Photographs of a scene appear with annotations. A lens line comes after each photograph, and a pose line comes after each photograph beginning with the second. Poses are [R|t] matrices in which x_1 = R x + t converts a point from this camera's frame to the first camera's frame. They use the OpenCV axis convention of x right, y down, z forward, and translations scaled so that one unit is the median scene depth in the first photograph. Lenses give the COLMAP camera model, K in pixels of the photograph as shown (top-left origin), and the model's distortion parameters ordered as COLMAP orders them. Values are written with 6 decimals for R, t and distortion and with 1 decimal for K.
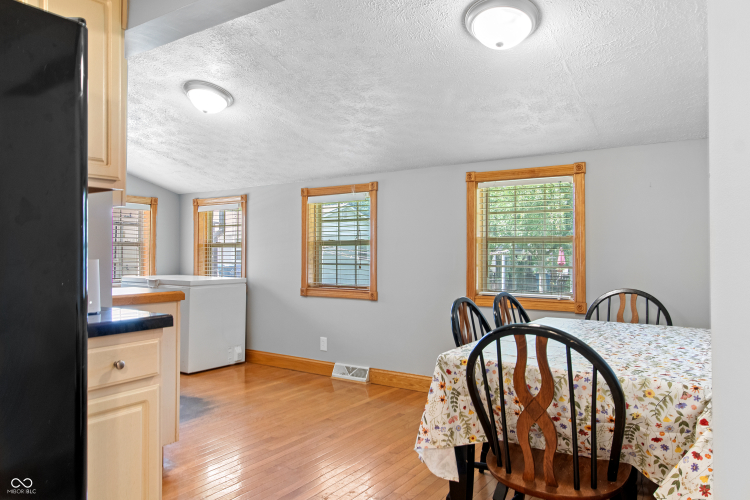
lens RADIAL K [[527.5, 0, 375.5], [0, 527.5, 248.6], [0, 0, 1]] dist [-0.049556, -0.002830]
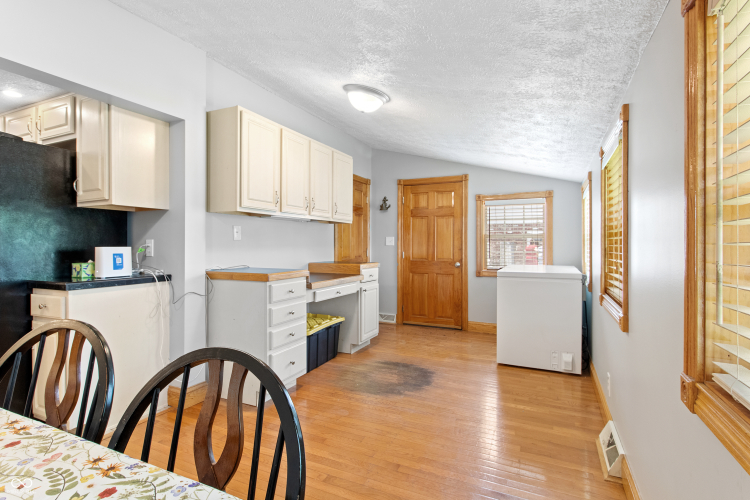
lens RADIAL K [[372.5, 0, 374.7], [0, 372.5, 246.5], [0, 0, 1]] dist [0.003938, 0.000085]
pose [[0.142946, 0.010297, -0.989677, 0.399590], [0.007221, 0.999908, 0.011446, 0.004933], [0.989704, -0.008783, 0.142858, 0.832181]]
